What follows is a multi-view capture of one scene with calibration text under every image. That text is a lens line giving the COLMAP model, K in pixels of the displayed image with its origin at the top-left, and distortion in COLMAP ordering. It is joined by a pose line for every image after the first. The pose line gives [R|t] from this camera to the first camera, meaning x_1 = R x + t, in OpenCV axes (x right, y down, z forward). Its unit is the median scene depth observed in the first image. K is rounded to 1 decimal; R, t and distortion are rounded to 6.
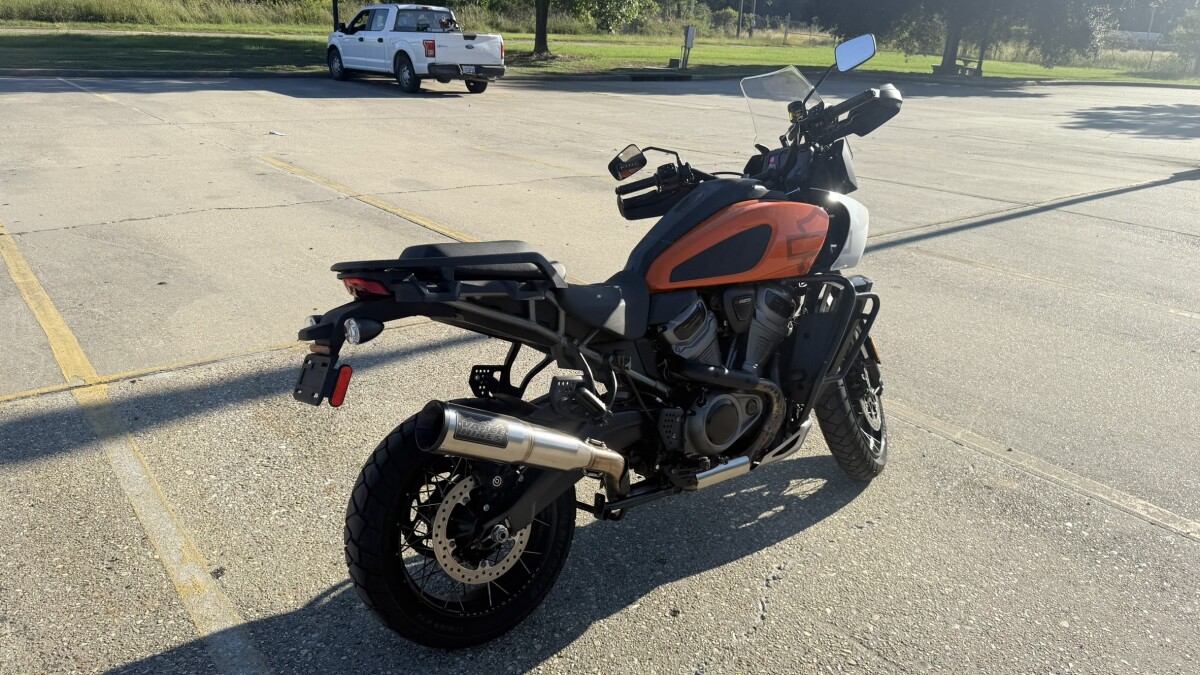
lens RADIAL K [[826.3, 0, 592.4], [0, 826.3, 340.7], [0, 0, 1]] dist [-0.000220, -0.003833]
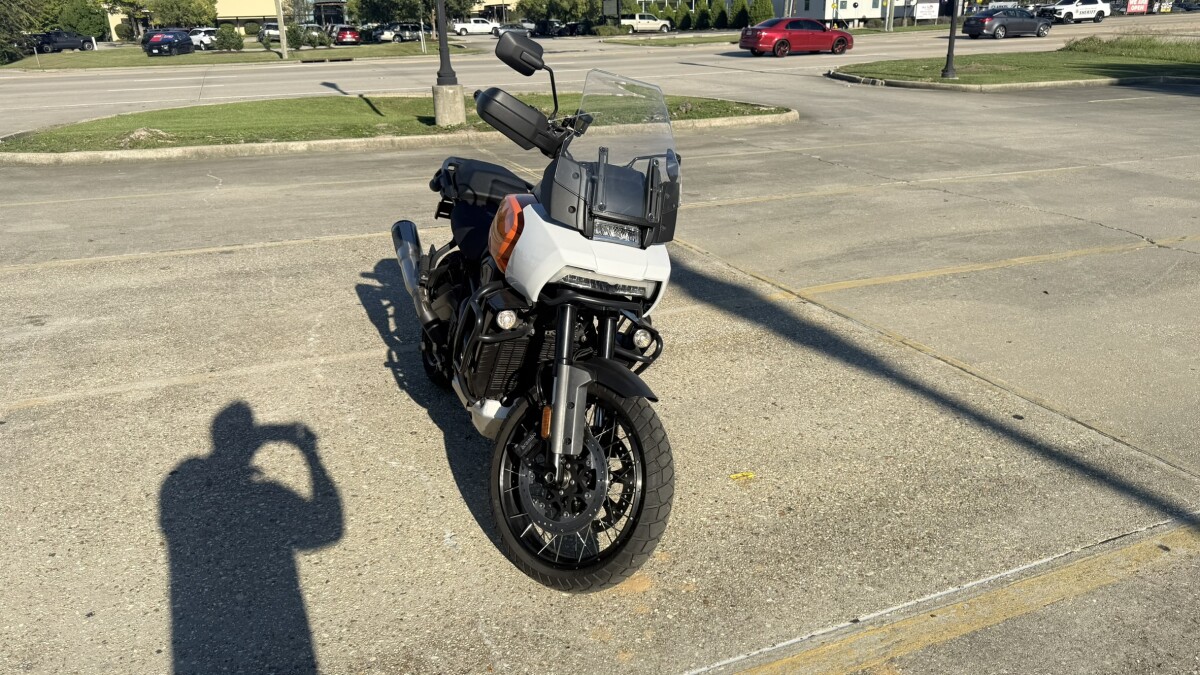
lens RADIAL K [[836.5, 0, 600.0], [0, 836.5, 337.5], [0, 0, 1]] dist [0.000412, -0.041513]
pose [[-0.268363, 0.298209, -0.915998, 0.682316], [-0.330805, 0.864526, 0.378369, -0.257726], [0.904737, 0.404557, -0.133357, 0.725236]]
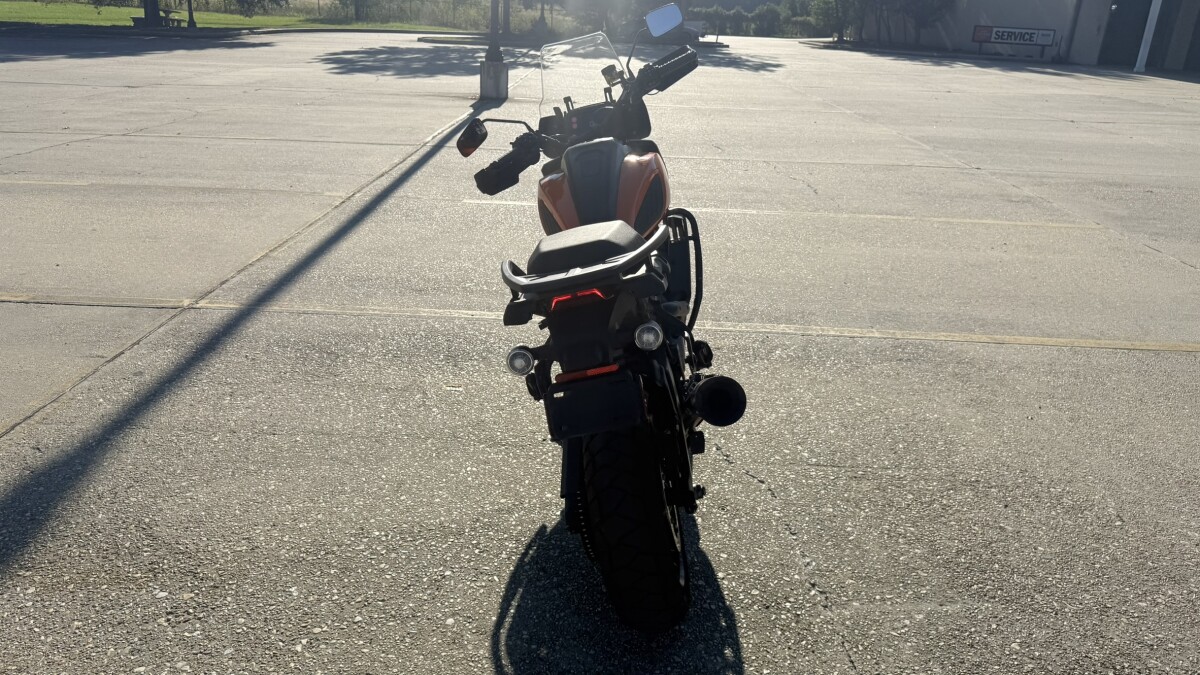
lens RADIAL K [[826.3, 0, 592.4], [0, 826.3, 340.7], [0, 0, 1]] dist [-0.000220, -0.003833]
pose [[0.648543, -0.295872, 0.701321, -0.389891], [0.257959, 0.952273, 0.163196, -0.069768], [-0.716134, 0.075073, 0.693913, 0.152144]]
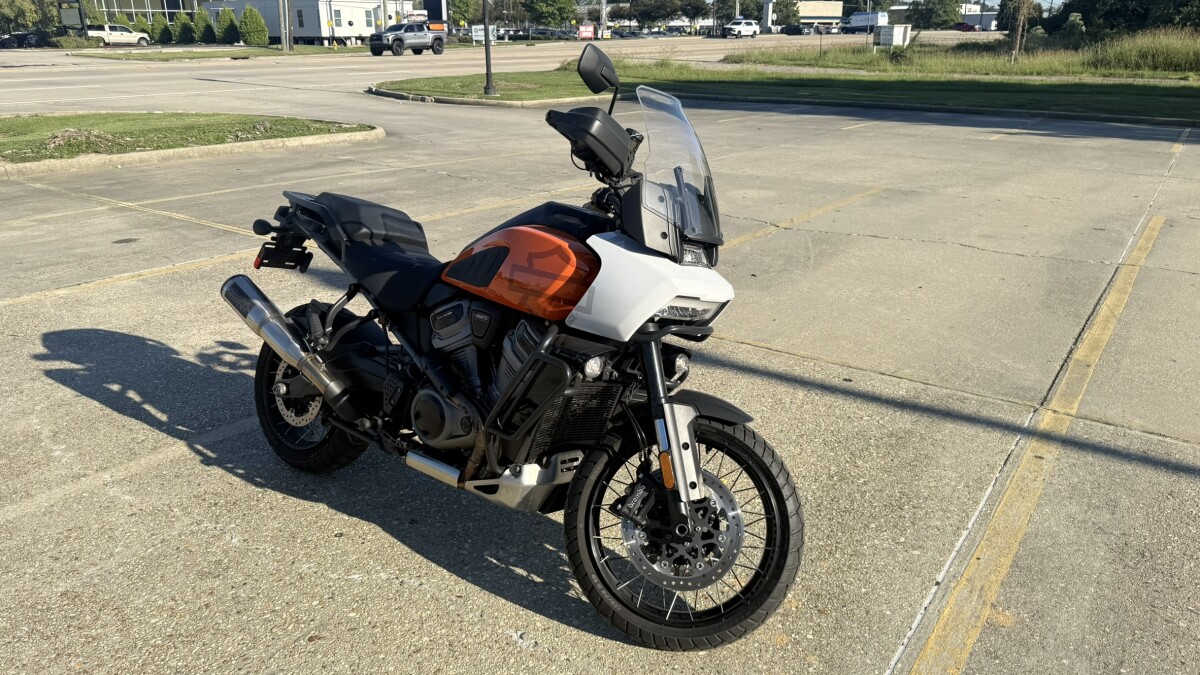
lens RADIAL K [[809.2, 0, 600.6], [0, 809.2, 371.3], [0, 0, 1]] dist [0.016099, -0.043840]
pose [[0.295325, 0.319070, -0.900543, 0.596085], [-0.336536, 0.916914, 0.214506, -0.132553], [0.894162, 0.239716, 0.378166, 0.420941]]
